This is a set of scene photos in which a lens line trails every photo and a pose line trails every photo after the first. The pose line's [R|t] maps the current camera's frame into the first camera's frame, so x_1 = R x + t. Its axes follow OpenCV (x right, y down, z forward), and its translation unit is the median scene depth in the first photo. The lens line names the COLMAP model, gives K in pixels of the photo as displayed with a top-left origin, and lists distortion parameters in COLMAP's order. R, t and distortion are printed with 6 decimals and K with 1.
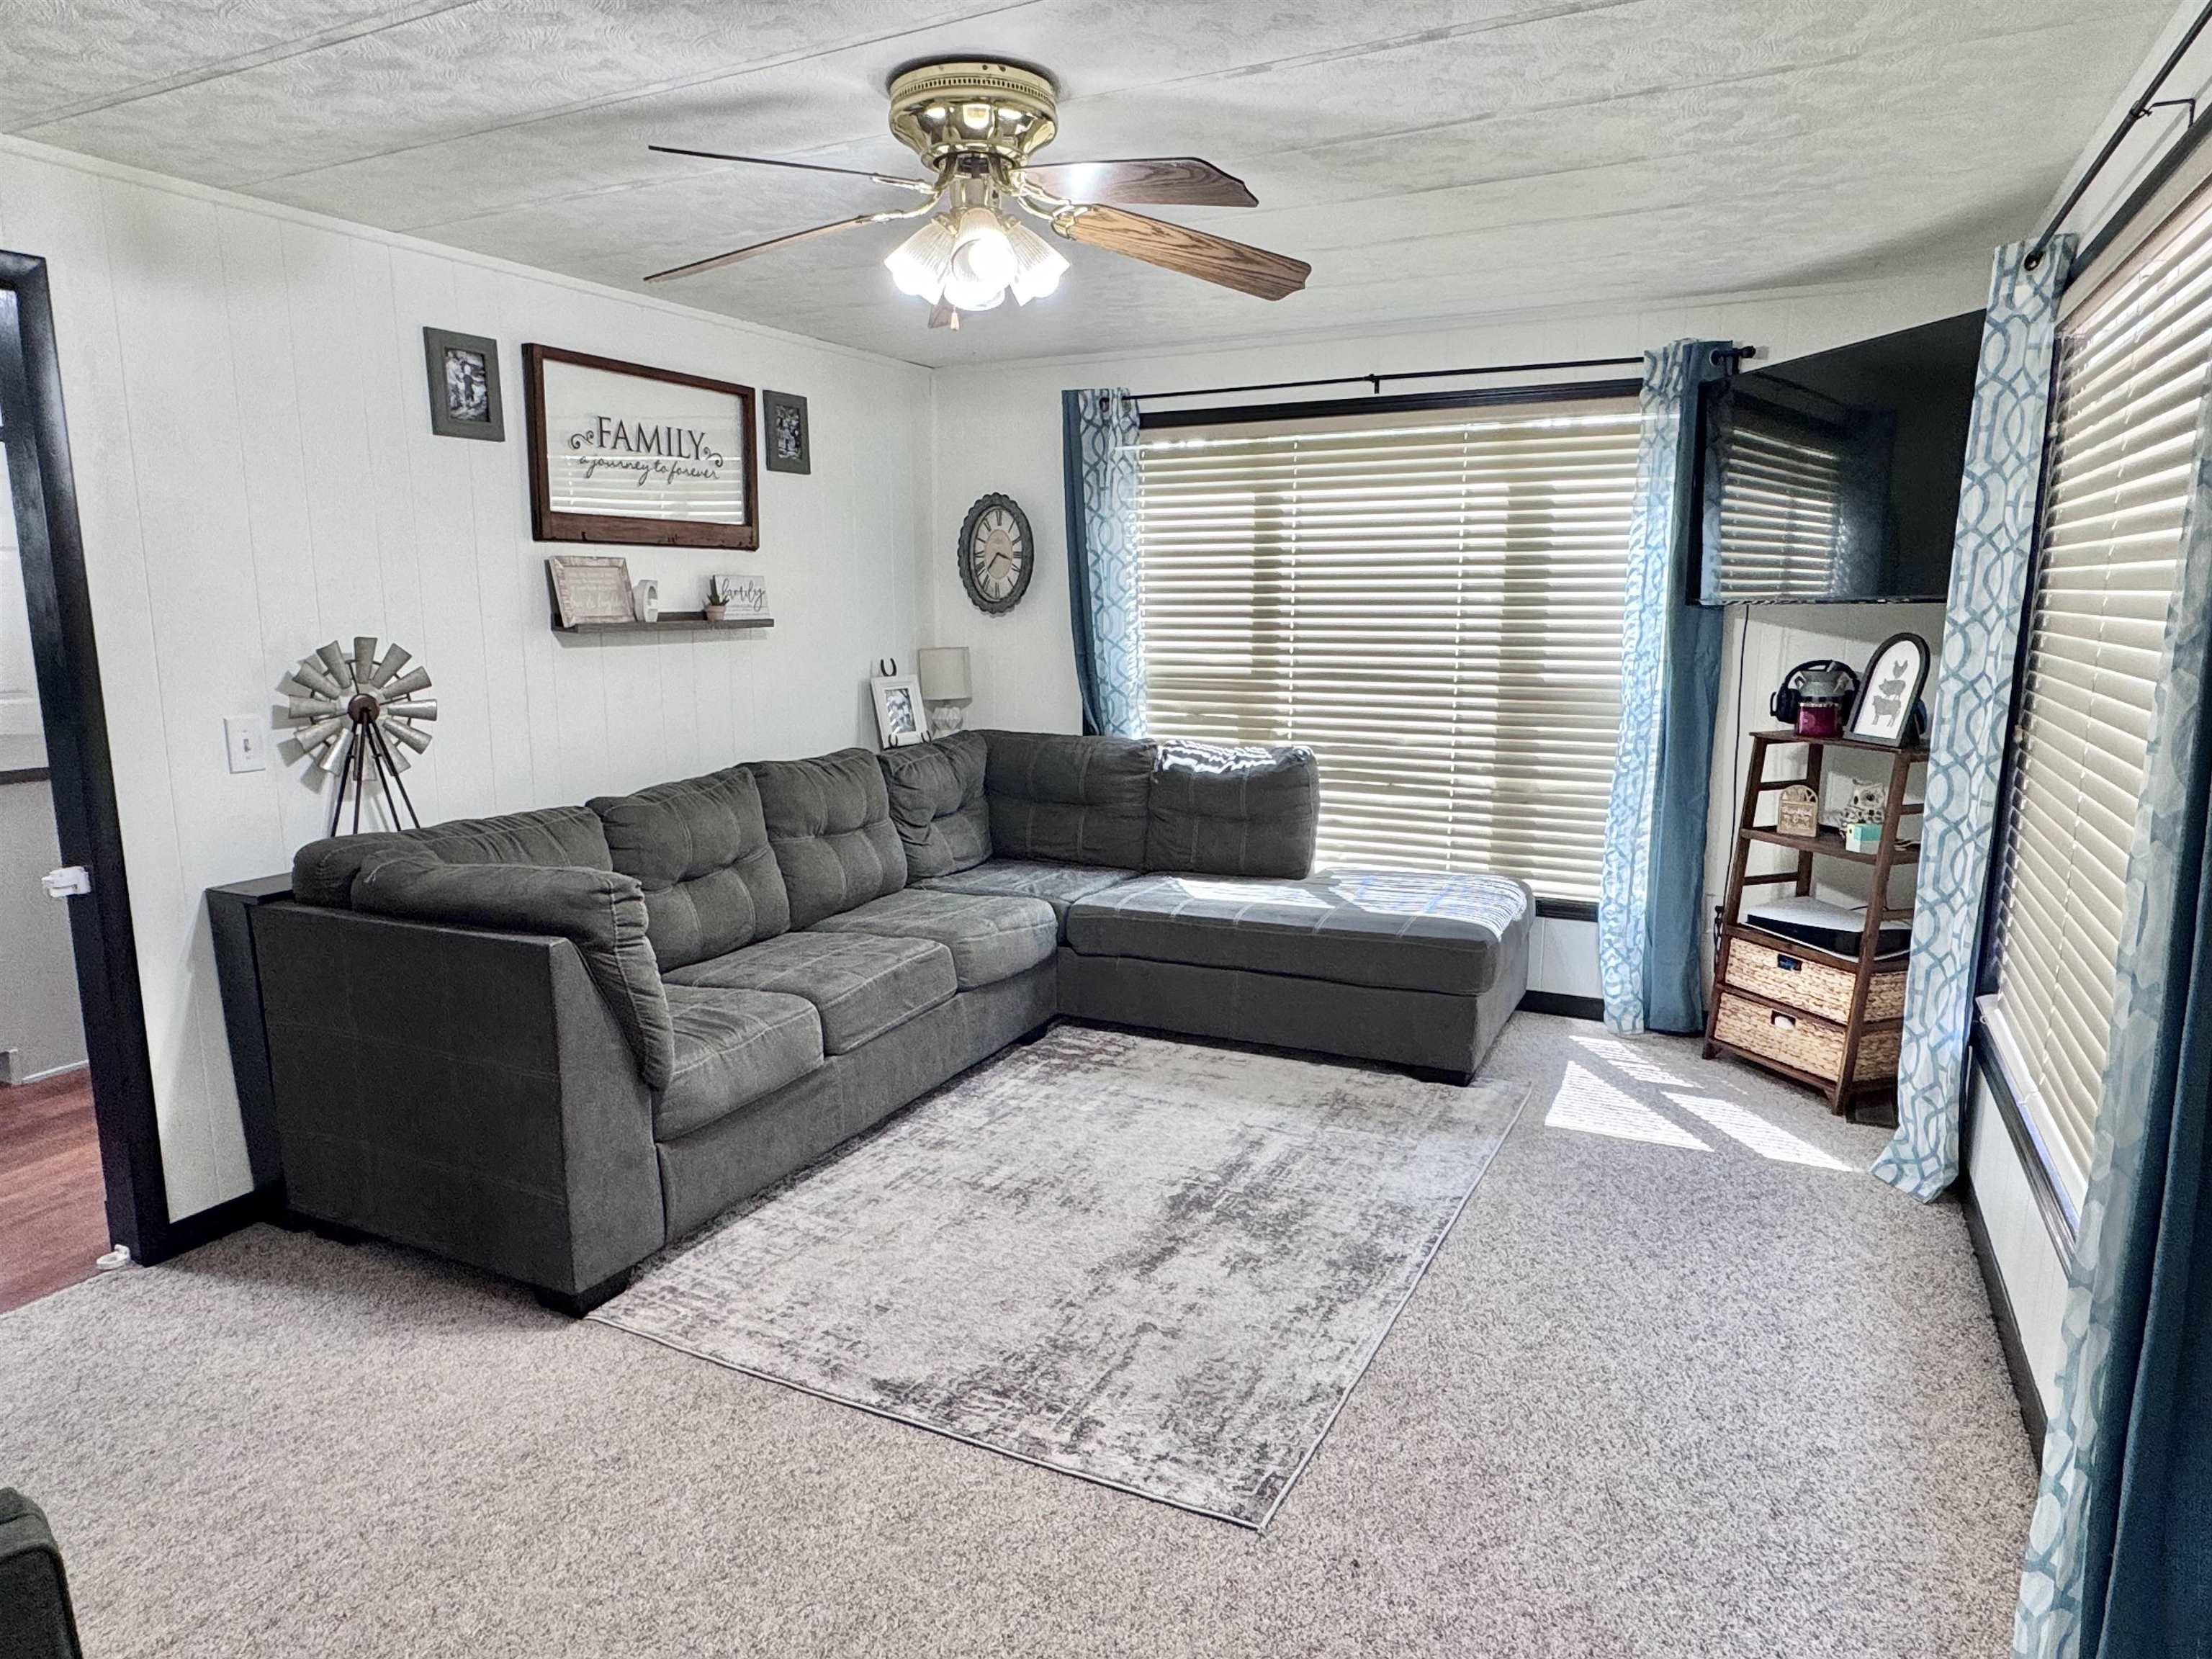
lens RADIAL K [[1337.0, 0, 1106.8], [0, 1337.0, 828.9], [0, 0, 1]] dist [0.001549, 0.000600]
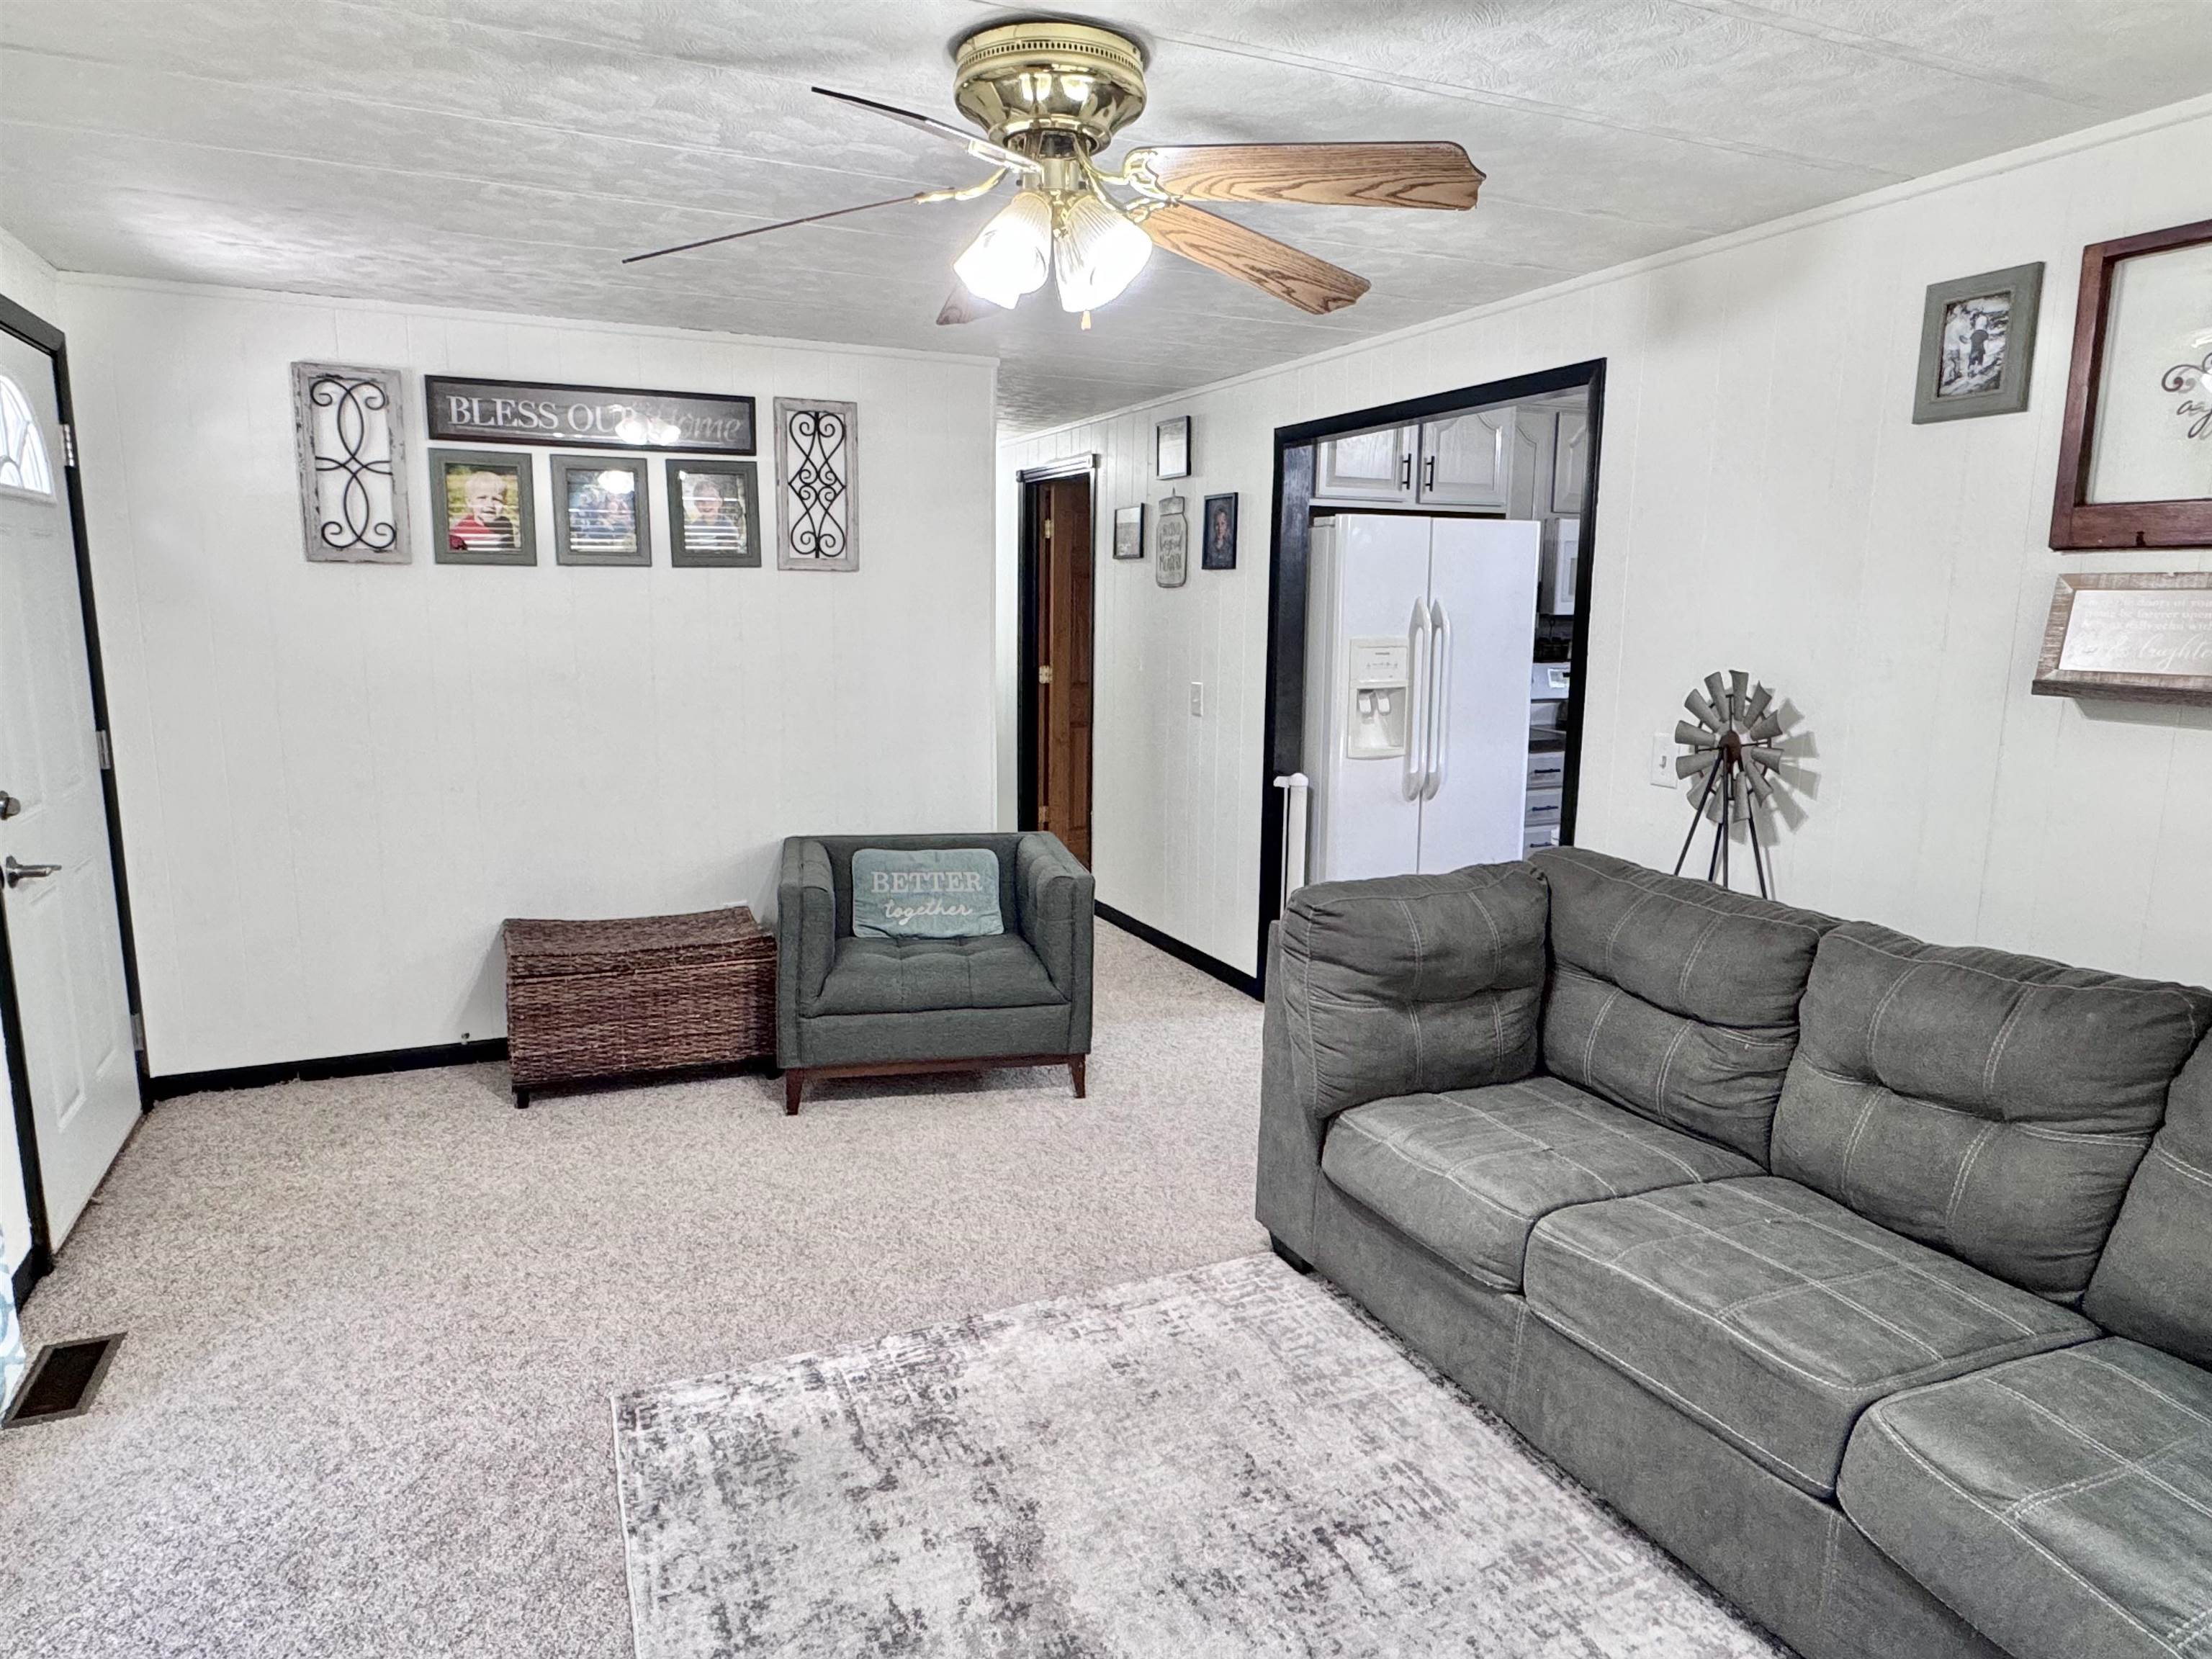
lens RADIAL K [[1337.0, 0, 1097.7], [0, 1337.0, 829.4], [0, 0, 1]] dist [0.001549, 0.000600]
pose [[-0.626189, 0.135866, -0.767742, 0.441049], [-0.137325, 0.950086, 0.280141, -0.231132], [0.767483, 0.280852, -0.576275, 1.188417]]
